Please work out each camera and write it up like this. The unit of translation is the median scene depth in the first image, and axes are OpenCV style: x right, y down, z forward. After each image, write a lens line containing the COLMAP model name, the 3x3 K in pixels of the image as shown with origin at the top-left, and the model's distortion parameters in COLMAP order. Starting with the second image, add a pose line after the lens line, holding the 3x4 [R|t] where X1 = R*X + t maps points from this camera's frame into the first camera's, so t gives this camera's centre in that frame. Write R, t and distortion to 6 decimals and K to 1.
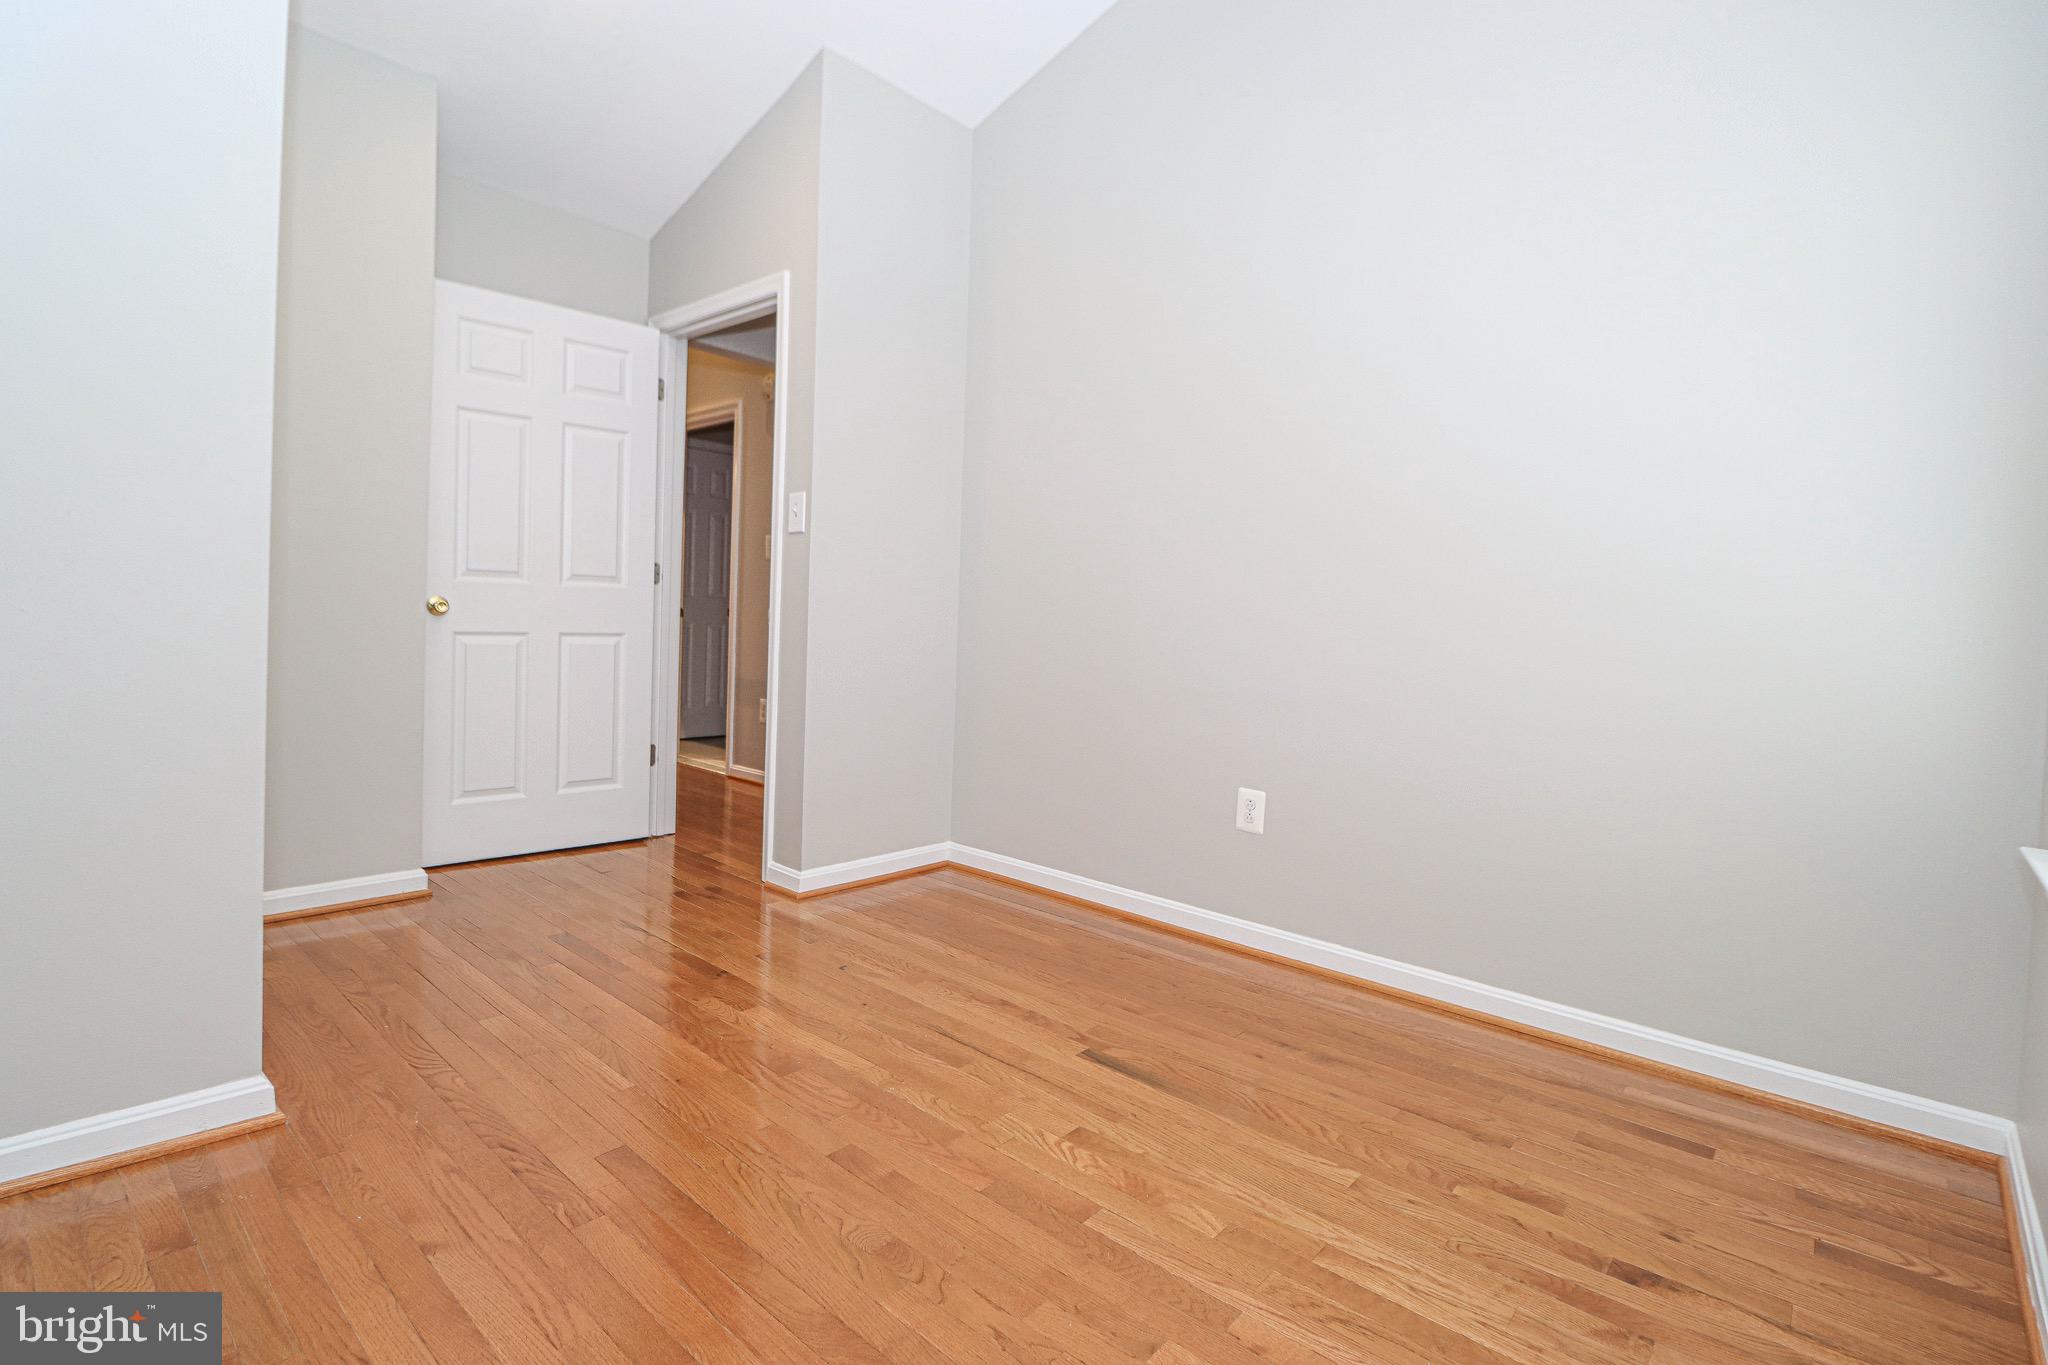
lens RADIAL K [[963.8, 0, 1034.9], [0, 963.8, 663.3], [0, 0, 1]] dist [0.003060, -0.012083]
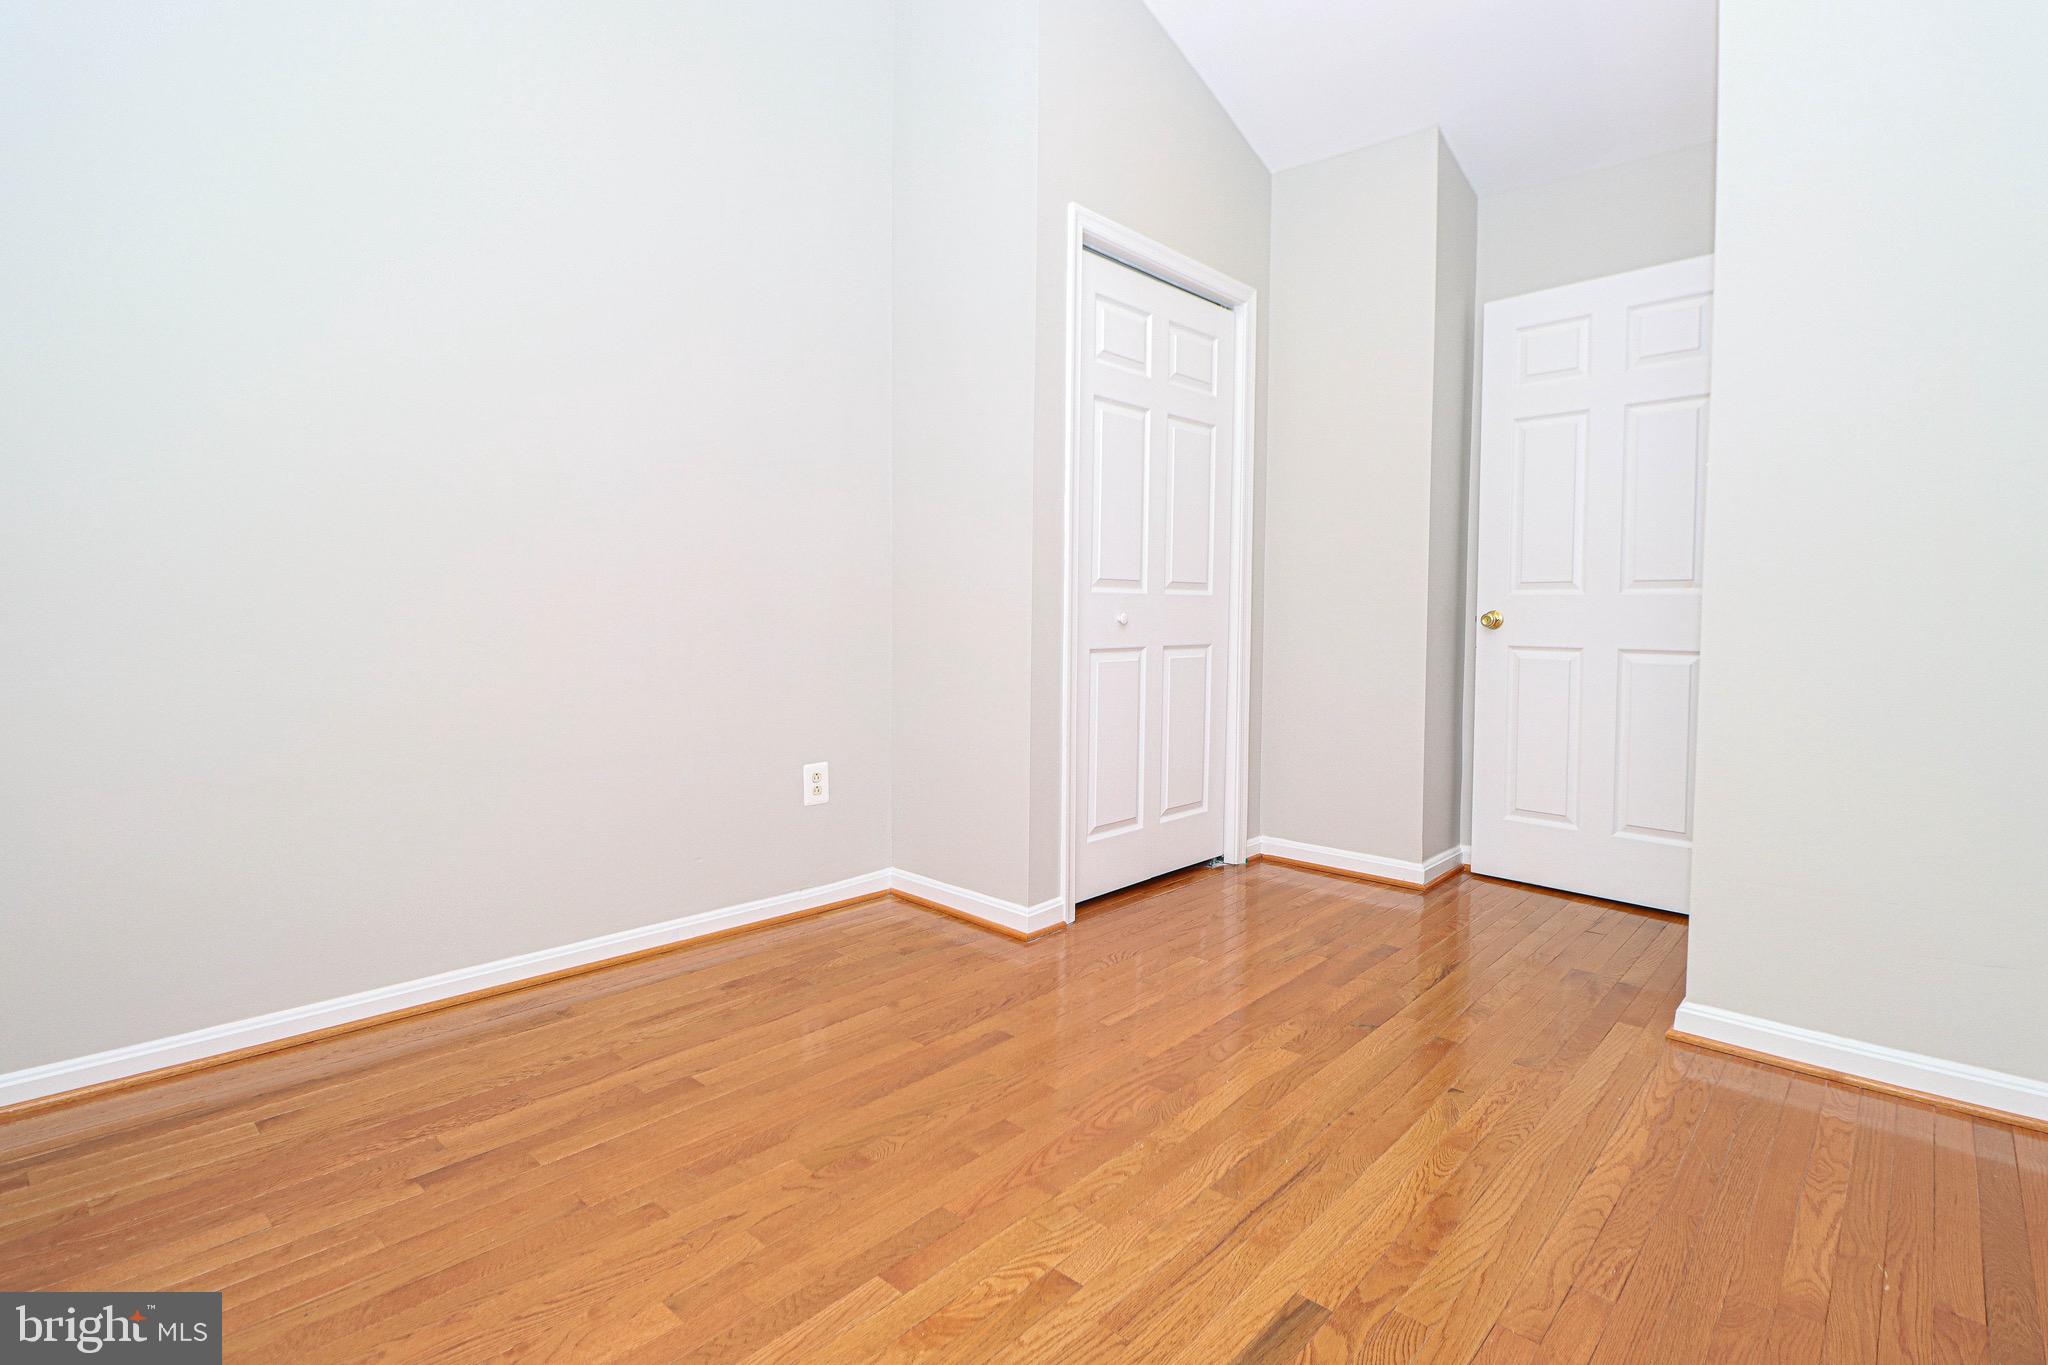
lens RADIAL K [[1001.4, 0, 1024.0], [0, 1001.4, 682.5], [0, 0, 1]] dist [0.002481, -0.013958]
pose [[-0.026098, 0.038409, -0.998921, 0.697185], [-0.058596, 0.997485, 0.039884, -0.010629], [0.997941, 0.059573, -0.023781, 0.822437]]
